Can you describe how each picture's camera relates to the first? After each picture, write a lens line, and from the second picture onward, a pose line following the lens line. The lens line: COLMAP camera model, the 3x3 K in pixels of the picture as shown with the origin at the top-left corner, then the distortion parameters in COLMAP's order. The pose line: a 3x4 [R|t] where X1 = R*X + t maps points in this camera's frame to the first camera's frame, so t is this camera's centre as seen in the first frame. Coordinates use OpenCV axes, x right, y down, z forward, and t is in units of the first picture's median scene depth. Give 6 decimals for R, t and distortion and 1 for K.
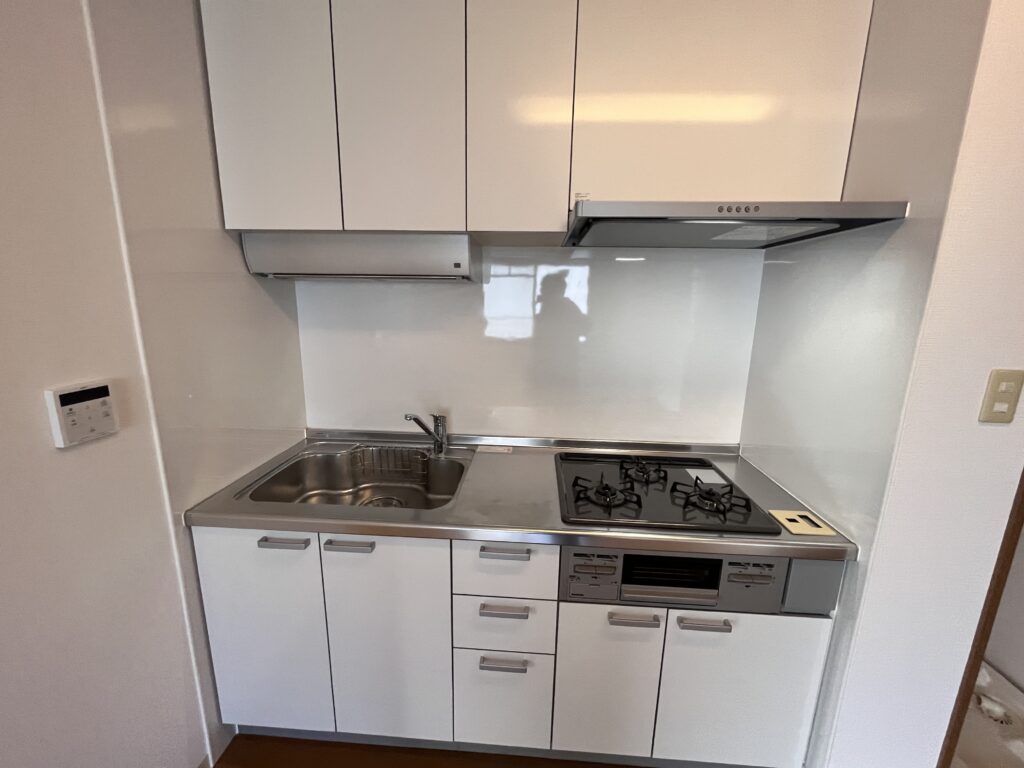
lens RADIAL K [[414.2, 0, 512.7], [0, 414.2, 382.3], [0, 0, 1]] dist [0.000816, 0.000009]
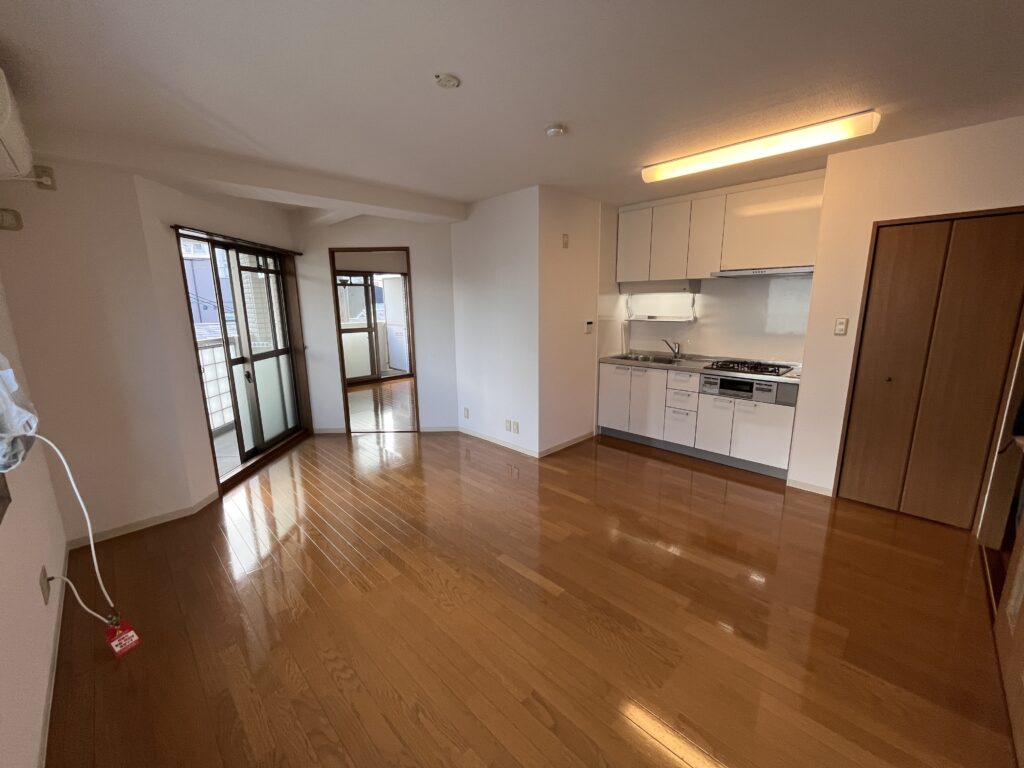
lens RADIAL K [[414.2, 0, 511.4], [0, 414.2, 383.4], [0, 0, 1]] dist [0.000816, 0.000009]
pose [[0.741244, 0.100427, -0.663681, 1.172111], [-0.106173, 0.993839, 0.031804, 0.510755], [0.662786, 0.046891, 0.747339, -2.393535]]
